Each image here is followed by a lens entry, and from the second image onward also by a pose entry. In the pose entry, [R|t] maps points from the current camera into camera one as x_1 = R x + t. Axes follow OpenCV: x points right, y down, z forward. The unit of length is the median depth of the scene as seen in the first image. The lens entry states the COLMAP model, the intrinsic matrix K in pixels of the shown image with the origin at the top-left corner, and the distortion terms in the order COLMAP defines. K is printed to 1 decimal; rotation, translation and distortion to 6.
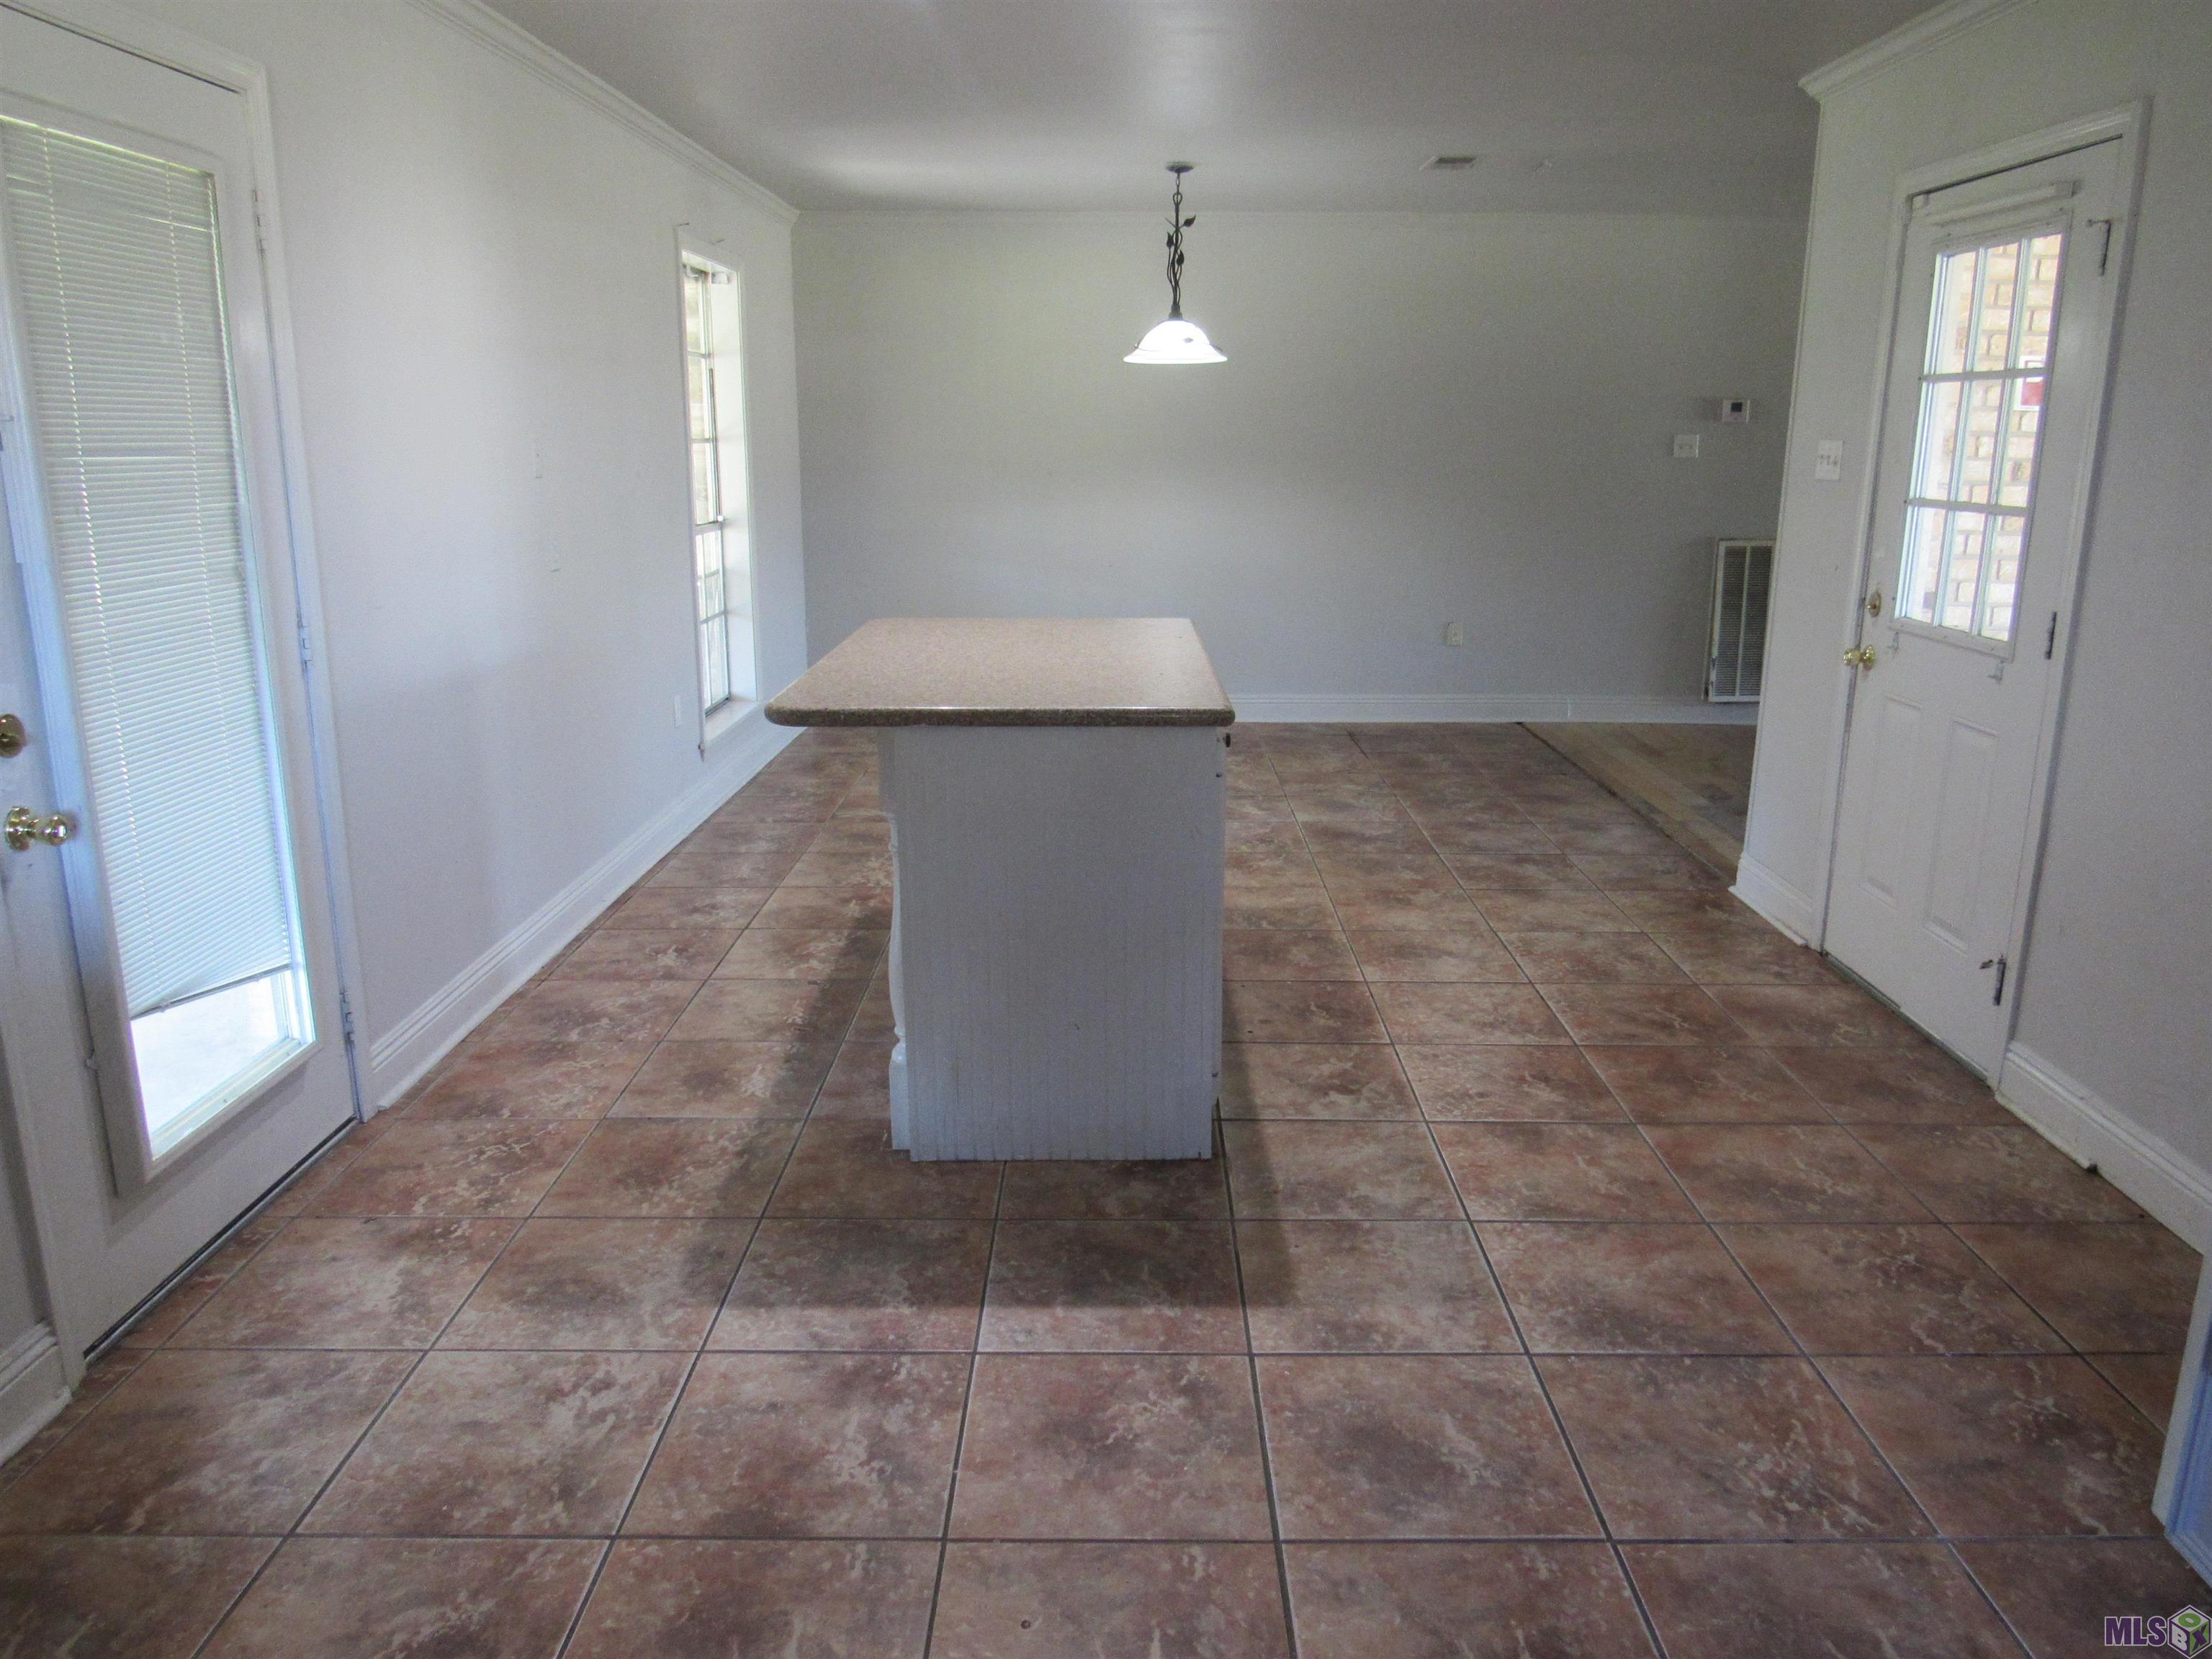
lens RADIAL K [[1595.7, 0, 1108.5], [0, 1595.7, 812.1], [0, 0, 1]] dist [0.002459, 0.000569]
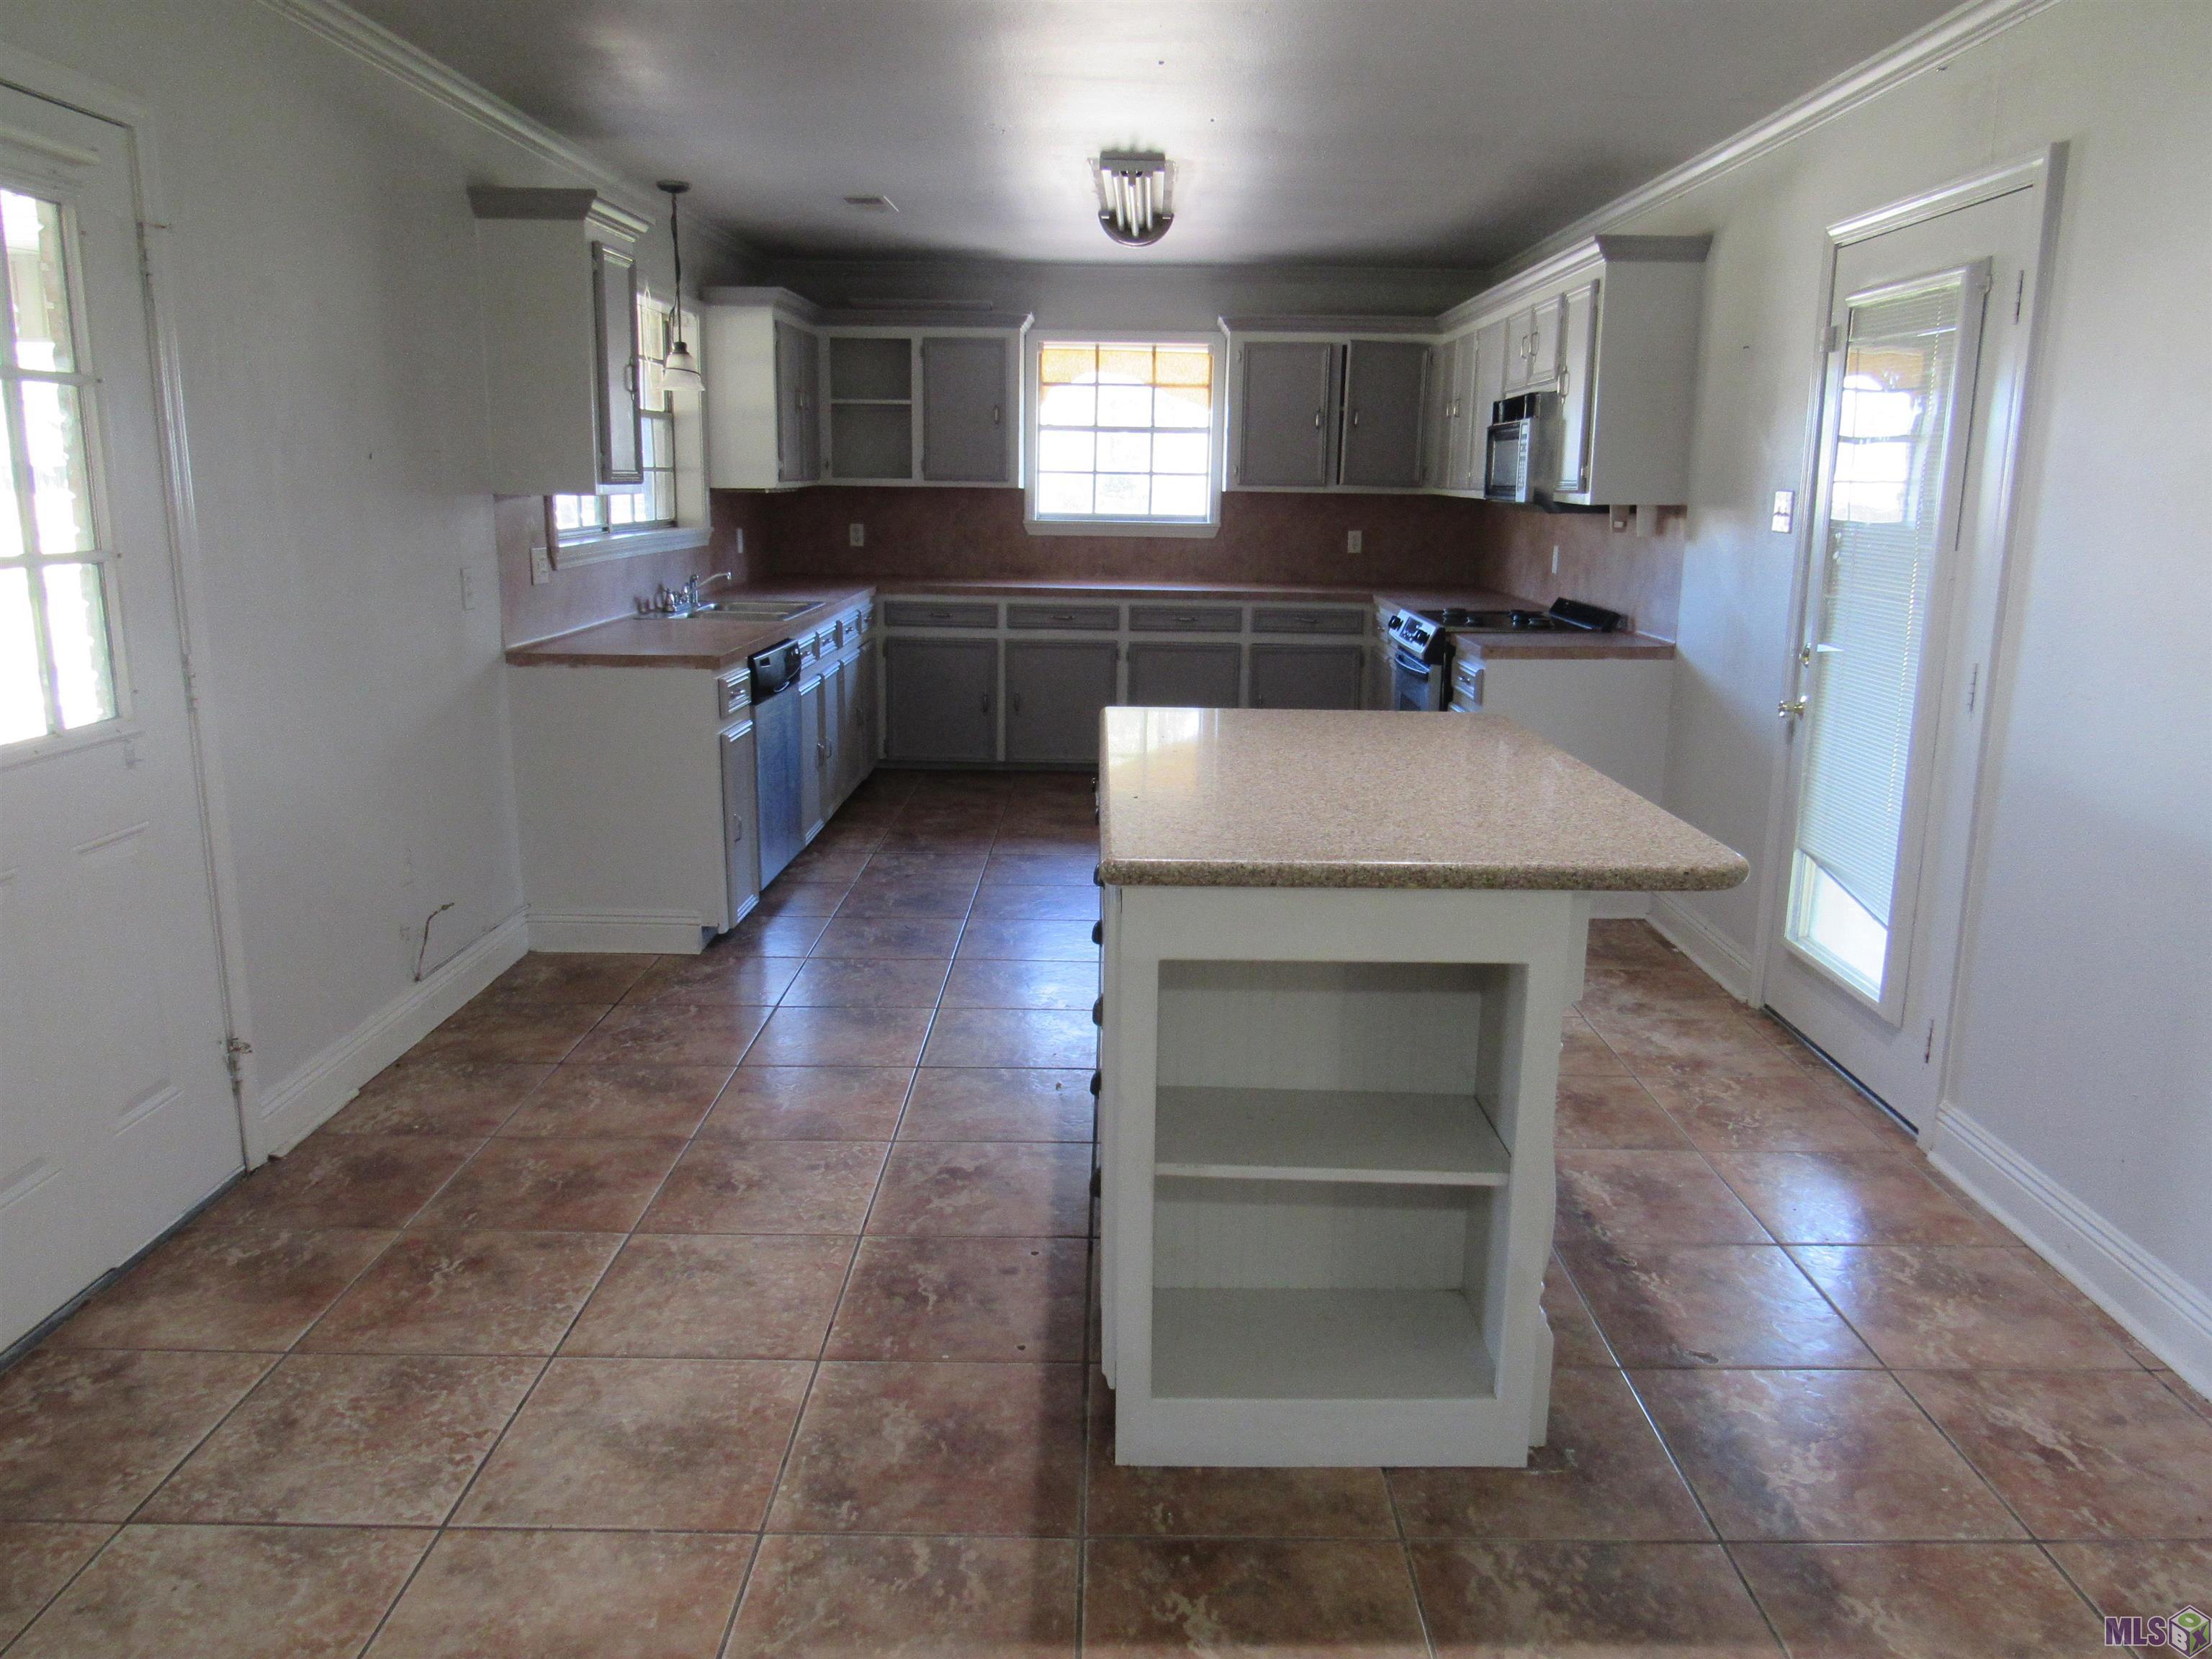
lens RADIAL K [[1595.7, 0, 1113.0], [0, 1595.7, 837.5], [0, 0, 1]] dist [0.002459, 0.000569]
pose [[-0.999890, -0.010474, -0.010497, 0.065806], [-0.014050, 0.895553, 0.444734, -0.408161], [0.004743, 0.444832, -0.895601, 1.704434]]
